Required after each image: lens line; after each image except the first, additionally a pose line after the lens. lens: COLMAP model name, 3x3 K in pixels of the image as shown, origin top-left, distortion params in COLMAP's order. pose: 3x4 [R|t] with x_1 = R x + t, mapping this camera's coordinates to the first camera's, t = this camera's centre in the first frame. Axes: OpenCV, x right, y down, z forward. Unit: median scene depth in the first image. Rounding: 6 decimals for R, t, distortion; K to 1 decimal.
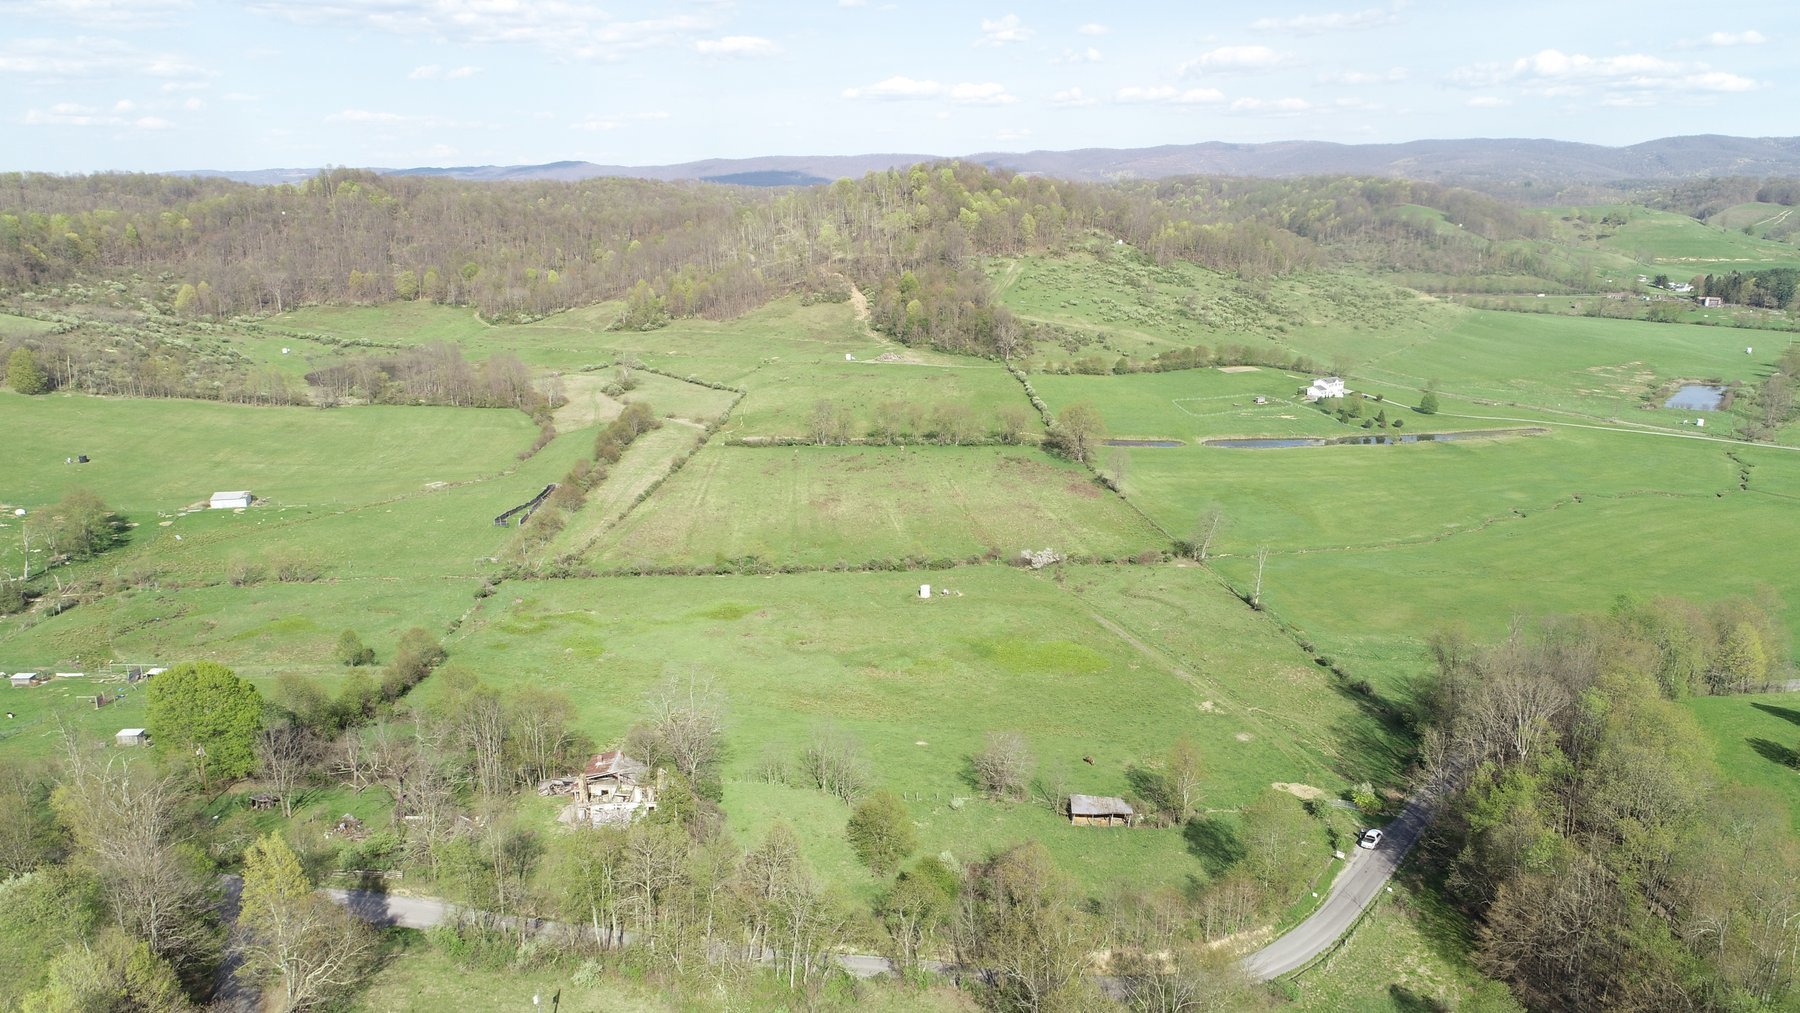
lens RADIAL K [[1195.7, 0, 904.2], [0, 1195.7, 503.4], [0, 0, 1]] dist [-0.006372, 0.002347]
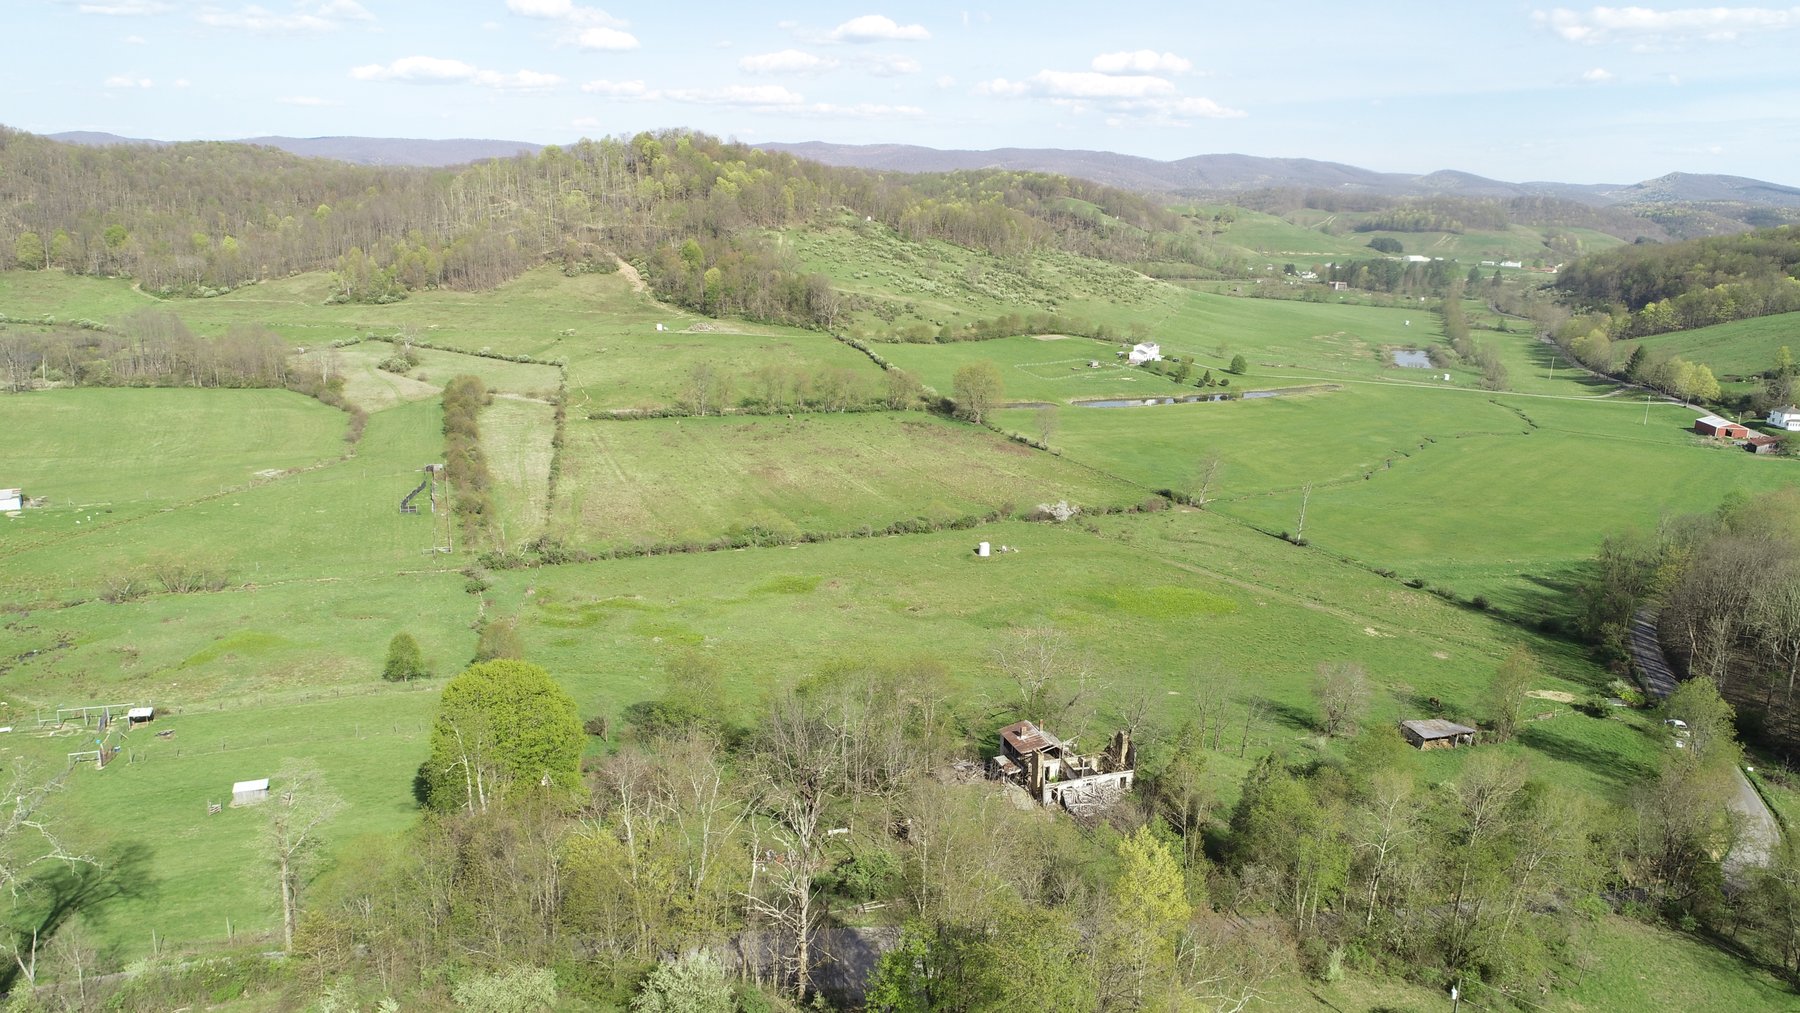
lens RADIAL K [[1195.7, 0, 903.2], [0, 1195.7, 503.4], [0, 0, 1]] dist [-0.006372, 0.002347]
pose [[0.946770, -0.051118, 0.317827, -0.145172], [0.050475, 0.998673, 0.010261, 0.010938], [-0.317929, 0.006327, 0.948093, 0.060230]]
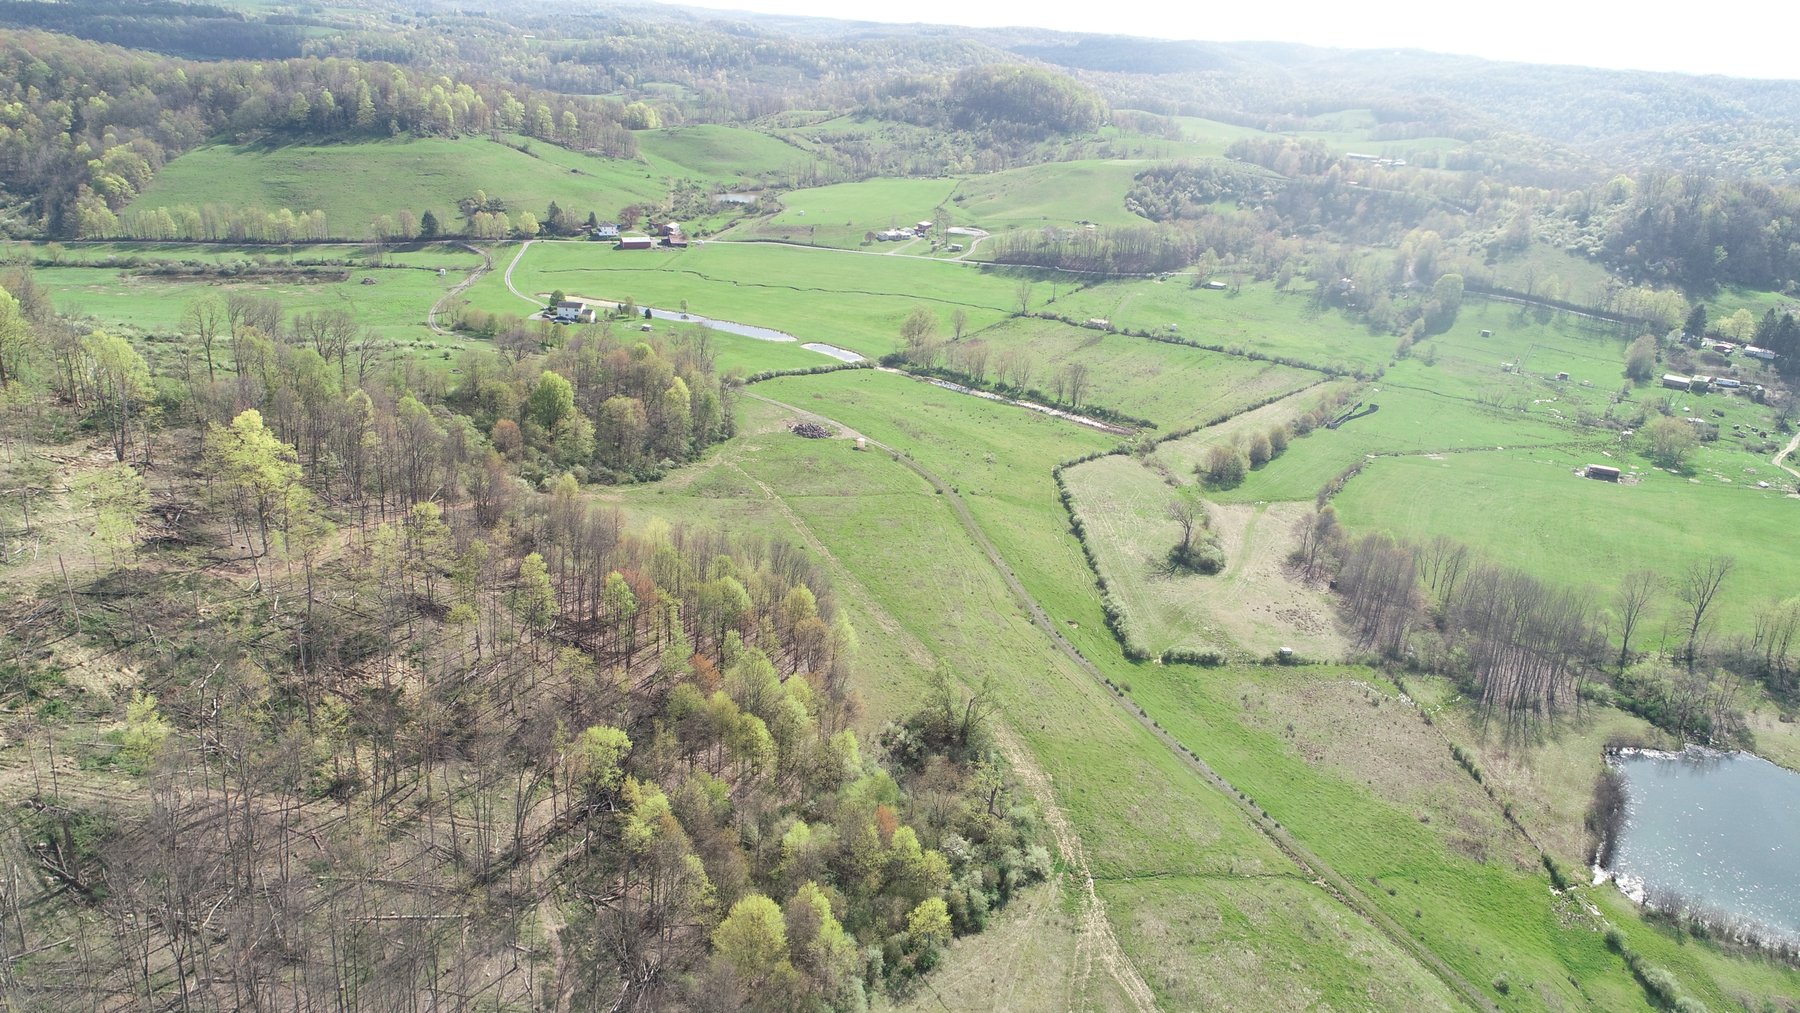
lens RADIAL K [[1195.7, 0, 898.7], [0, 1195.7, 505.1], [0, 0, 1]] dist [-0.006372, 0.002347]
pose [[-0.791047, -0.272391, 0.547766, -0.373022], [0.096900, 0.828306, 0.551833, -0.391956], [-0.604033, 0.489604, -0.628834, 1.221194]]
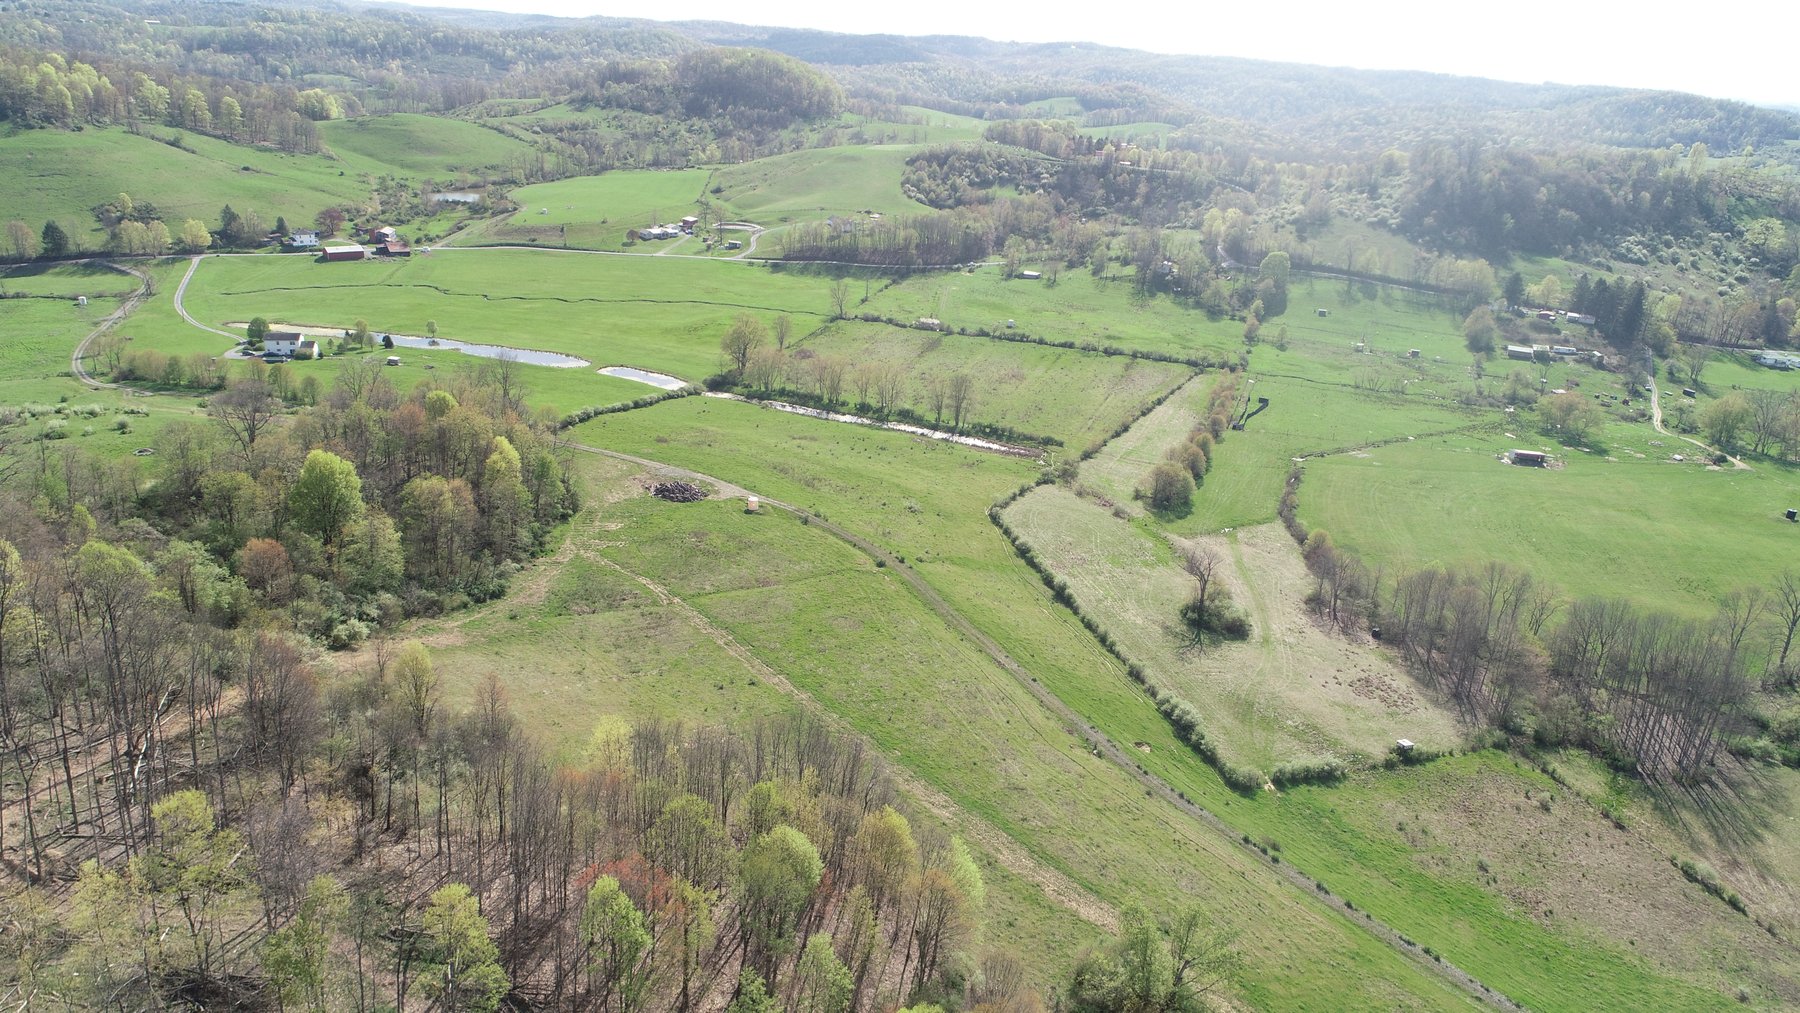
lens RADIAL K [[1195.7, 0, 897.6], [0, 1195.7, 507.7], [0, 0, 1]] dist [-0.006372, 0.002347]
pose [[-0.917291, -0.198084, 0.345455, -0.234032], [0.037754, 0.820338, 0.570632, -0.343845], [-0.396423, 0.536478, -0.745010, 1.157318]]
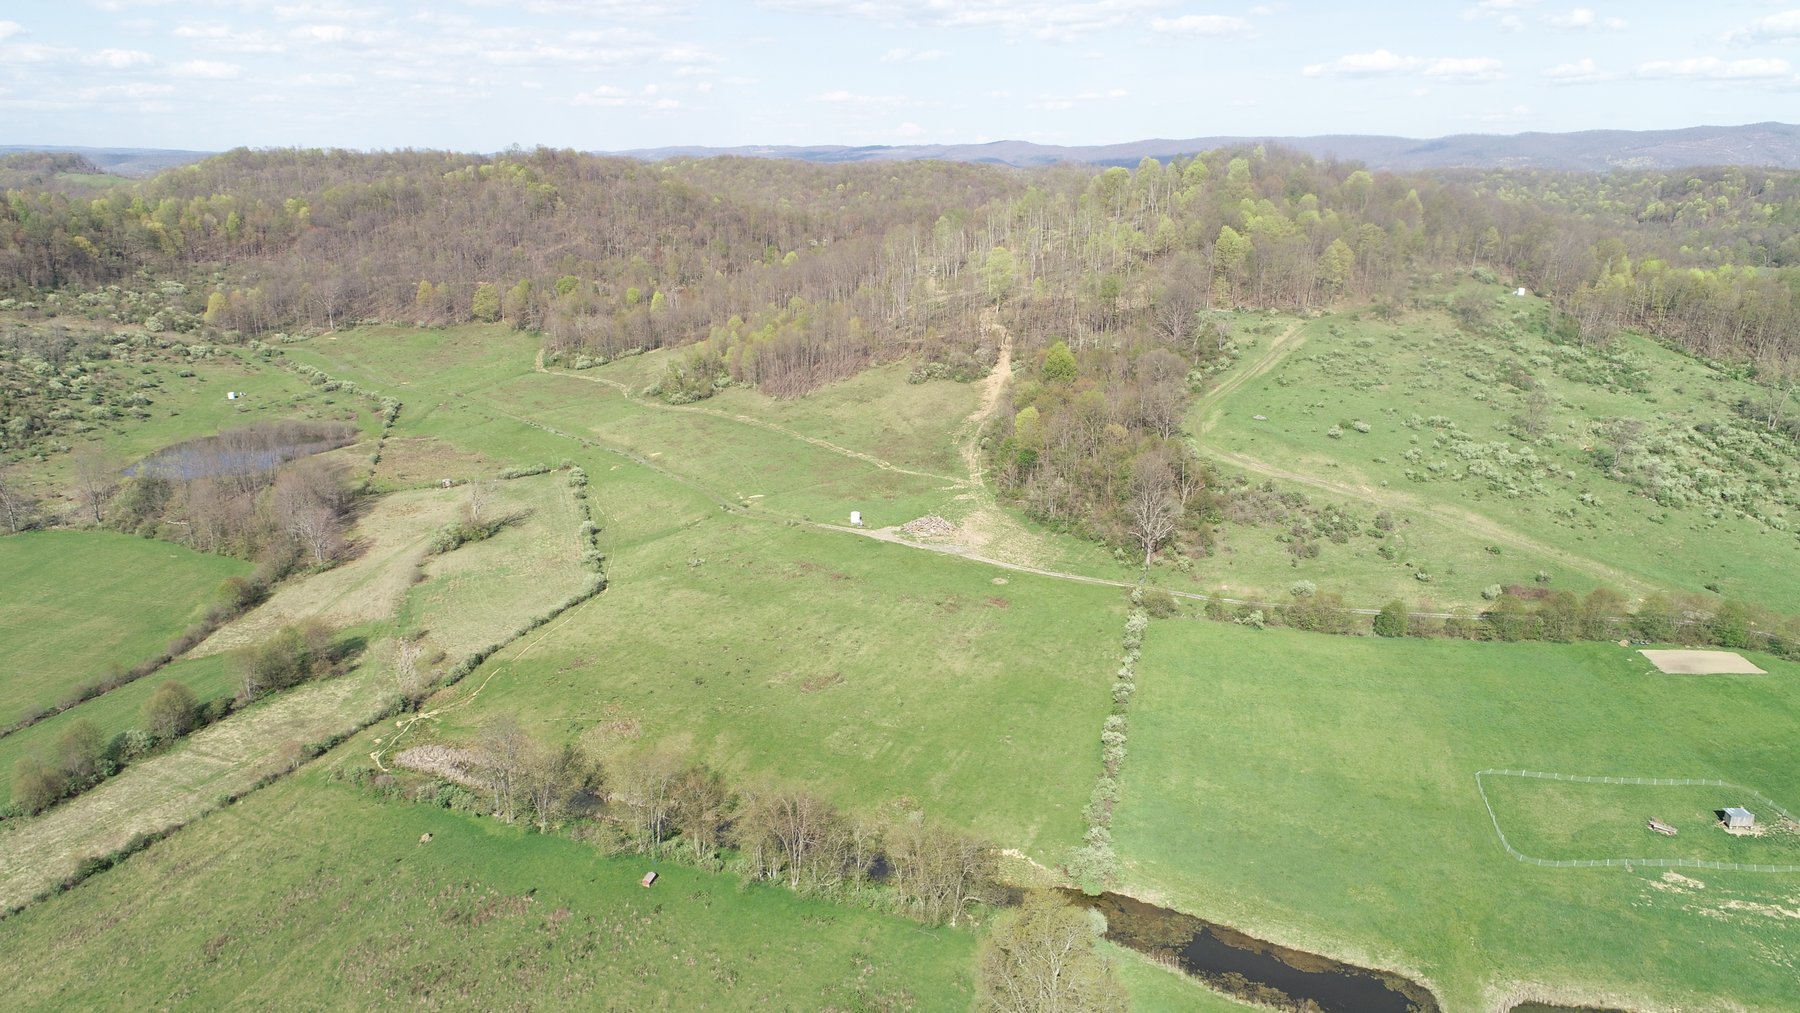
lens RADIAL K [[1195.7, 0, 902.4], [0, 1195.7, 502.2], [0, 0, 1]] dist [-0.006372, 0.002347]
pose [[0.934236, 0.109258, -0.339508, 0.131827], [-0.104384, 0.994001, 0.032646, -0.128148], [0.341039, 0.004940, 0.940036, 0.435901]]
